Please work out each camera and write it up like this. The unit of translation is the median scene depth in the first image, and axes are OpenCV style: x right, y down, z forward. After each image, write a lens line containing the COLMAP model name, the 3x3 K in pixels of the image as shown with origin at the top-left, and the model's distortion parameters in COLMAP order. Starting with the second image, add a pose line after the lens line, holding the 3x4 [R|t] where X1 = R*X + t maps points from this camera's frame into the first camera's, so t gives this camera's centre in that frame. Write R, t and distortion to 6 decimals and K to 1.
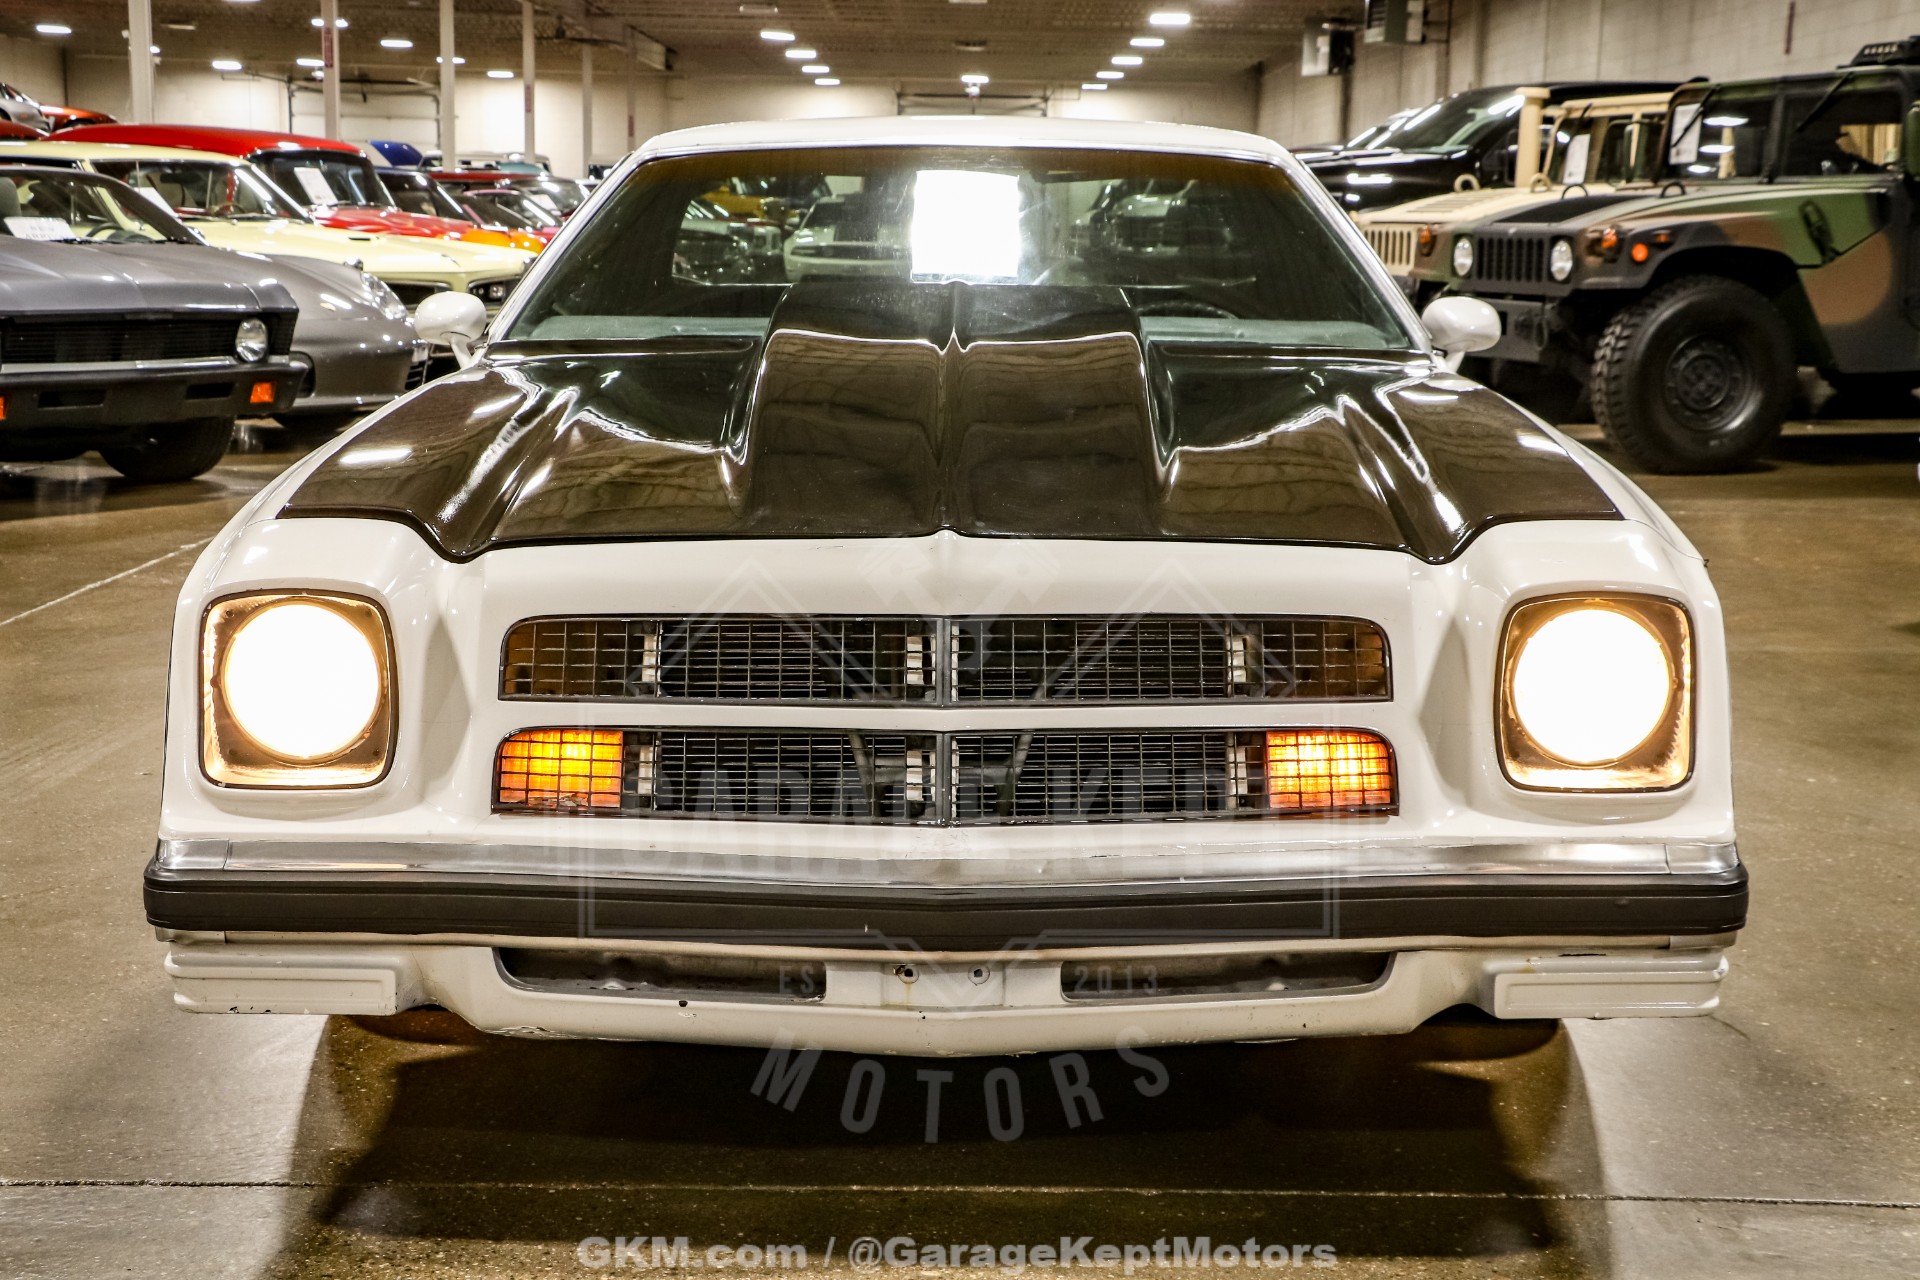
lens RADIAL K [[2769.5, 0, 963.3], [0, 2769.5, 640.3], [0, 0, 1]] dist [0.141236, 0.075072]
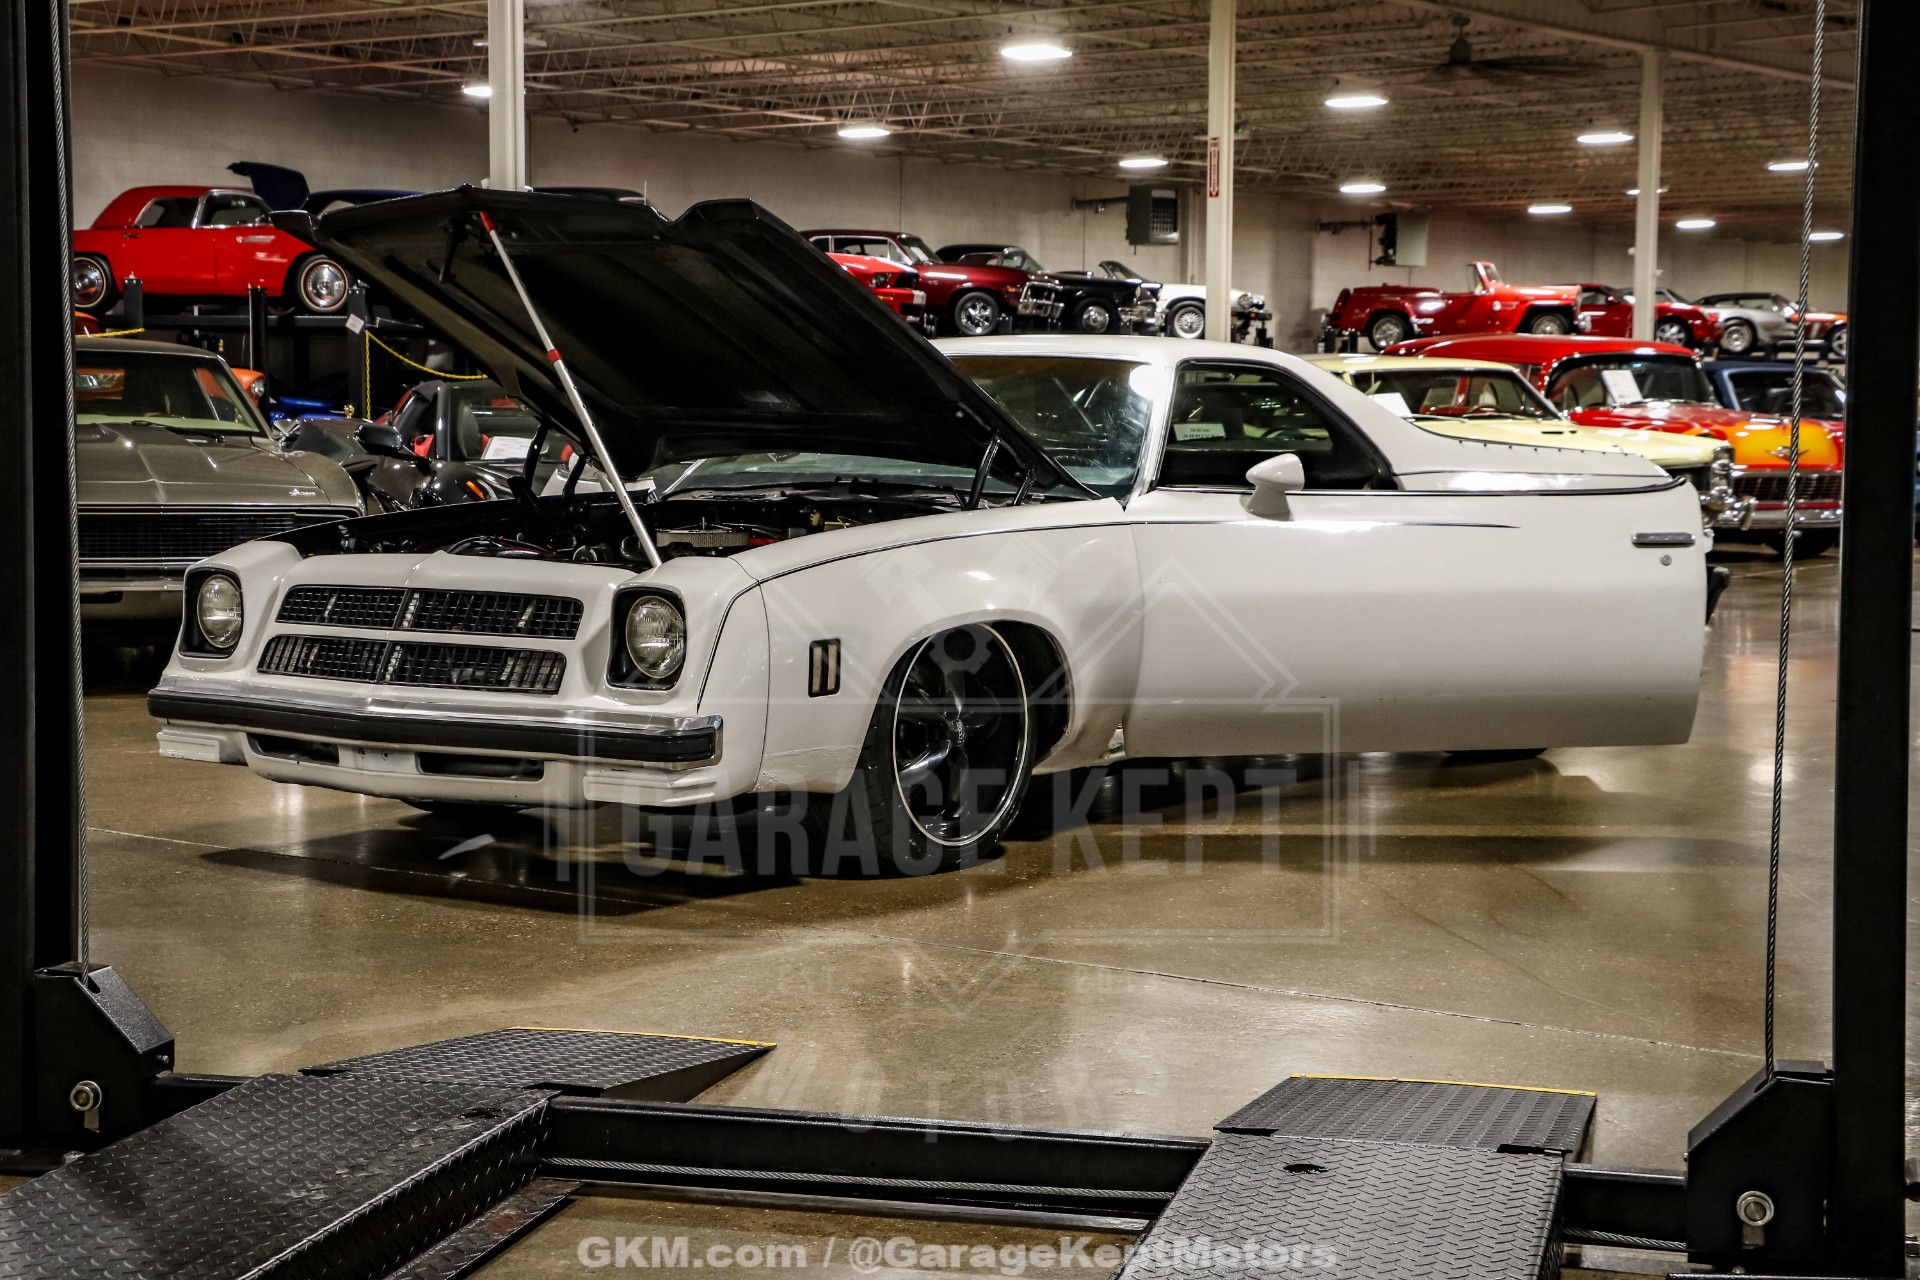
lens RADIAL K [[3239.2, 0, 970.5], [0, 3239.2, 632.8], [0, 0, 1]] dist [0.129521, 0.774422]
pose [[0.783627, 0.033815, -0.620310, 1.697923], [-0.086382, 0.994748, -0.054899, 0.113004], [0.615196, 0.096604, 0.782433, -0.604214]]
